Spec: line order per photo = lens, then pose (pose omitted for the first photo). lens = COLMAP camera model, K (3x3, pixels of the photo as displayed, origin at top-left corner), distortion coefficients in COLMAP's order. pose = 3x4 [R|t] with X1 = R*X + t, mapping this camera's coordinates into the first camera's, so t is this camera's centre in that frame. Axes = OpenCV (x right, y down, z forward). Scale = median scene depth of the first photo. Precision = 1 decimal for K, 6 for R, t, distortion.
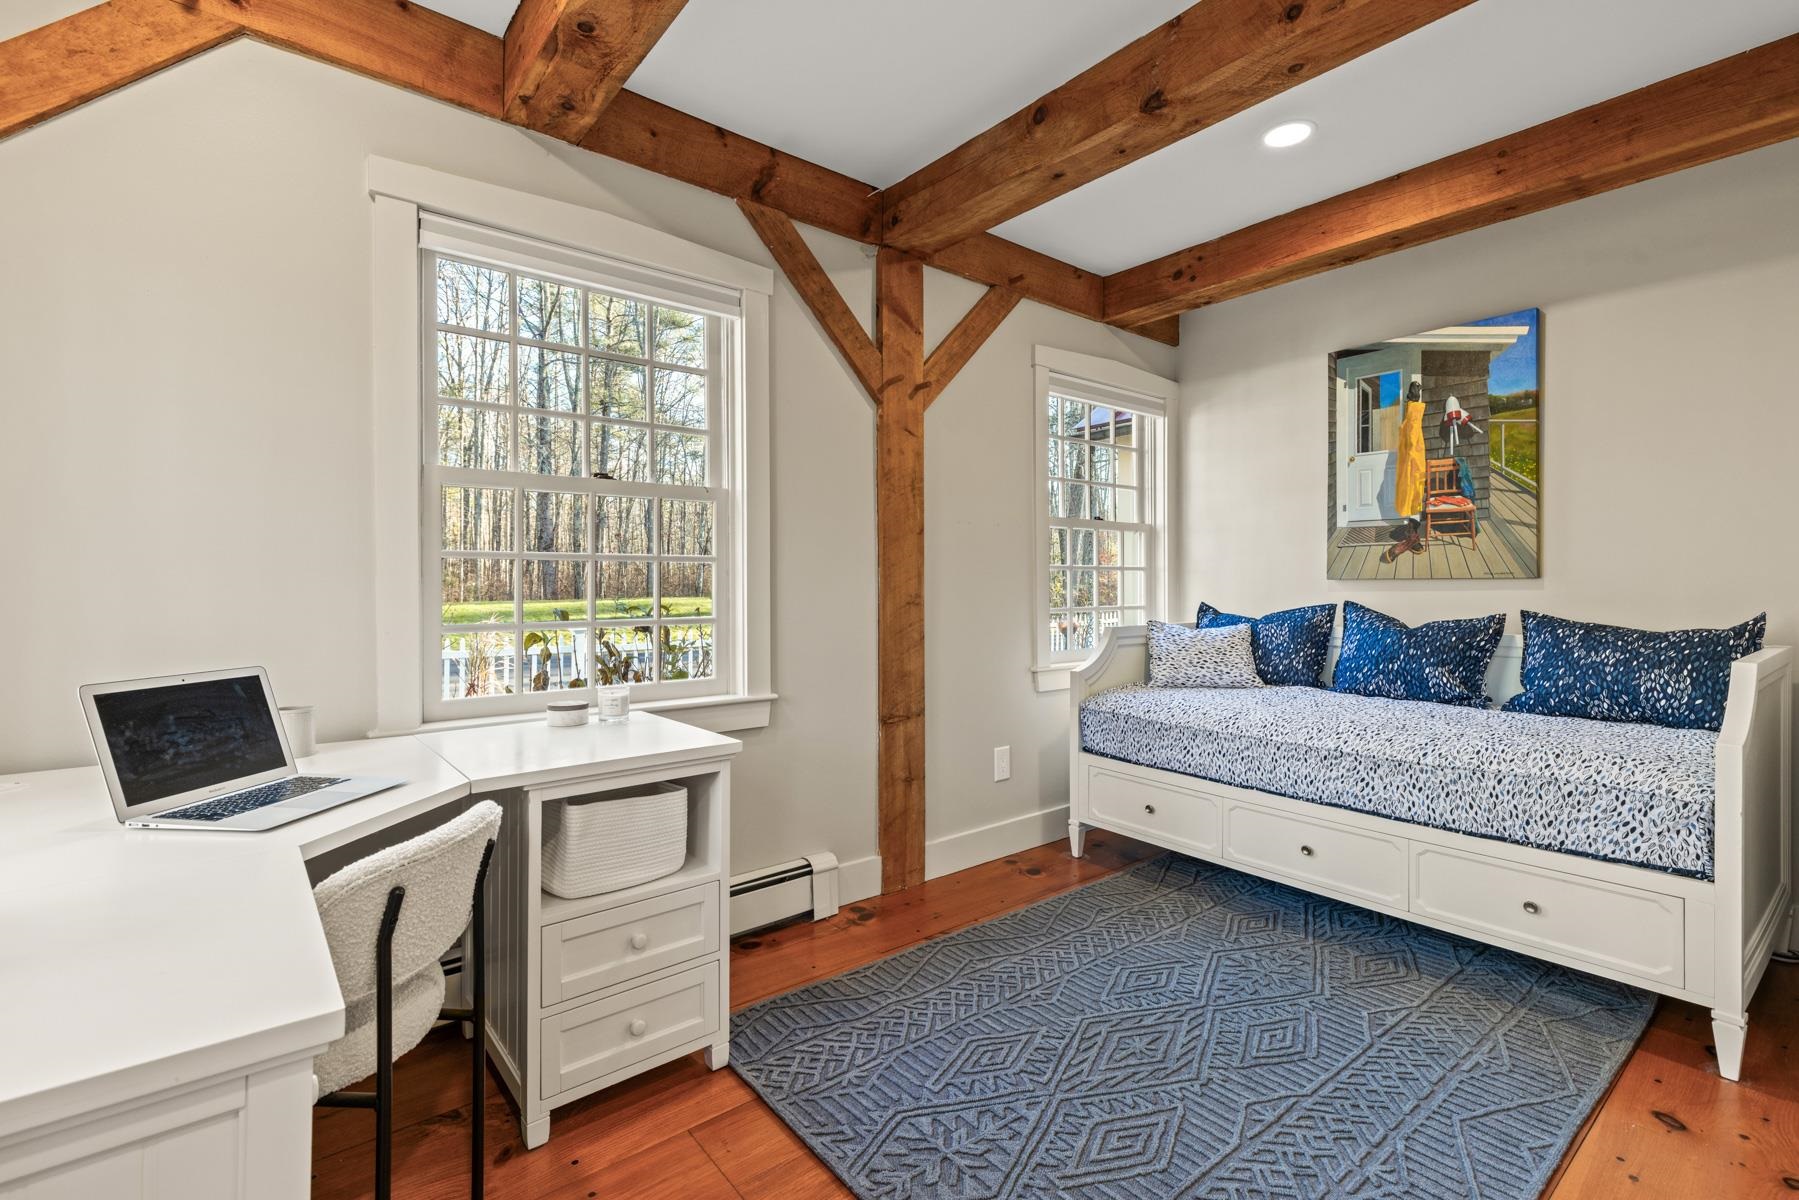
lens RADIAL K [[811.8, 0, 922.3], [0, 811.8, 586.0], [0, 0, 1]] dist [0.004449, -0.000184]
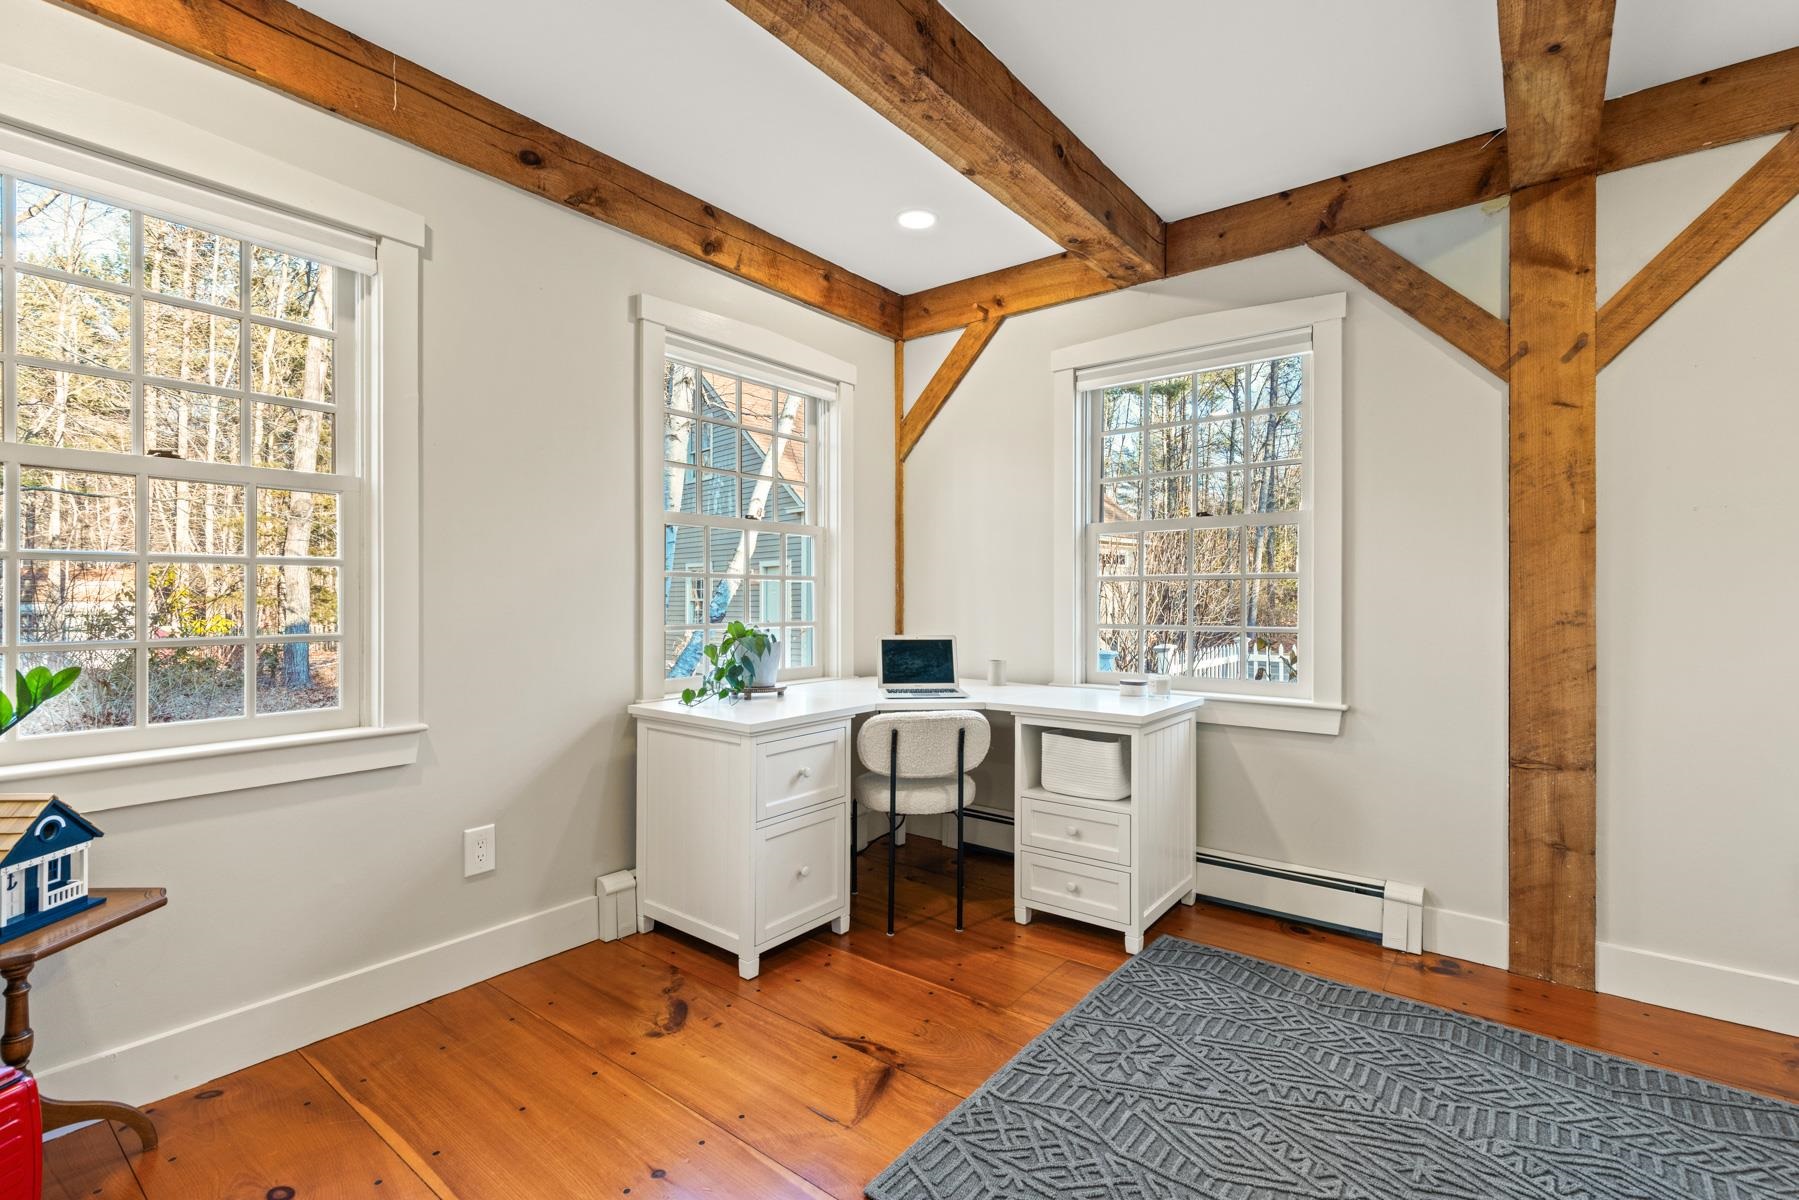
lens RADIAL K [[809.4, 0, 912.1], [0, 809.4, 602.3], [0, 0, 1]] dist [0.004138, -0.000077]
pose [[0.217428, 0.003772, -0.976069, 0.670866], [-0.005741, 0.999980, 0.002586, 0.003306], [0.976059, 0.005041, 0.217445, 0.234916]]
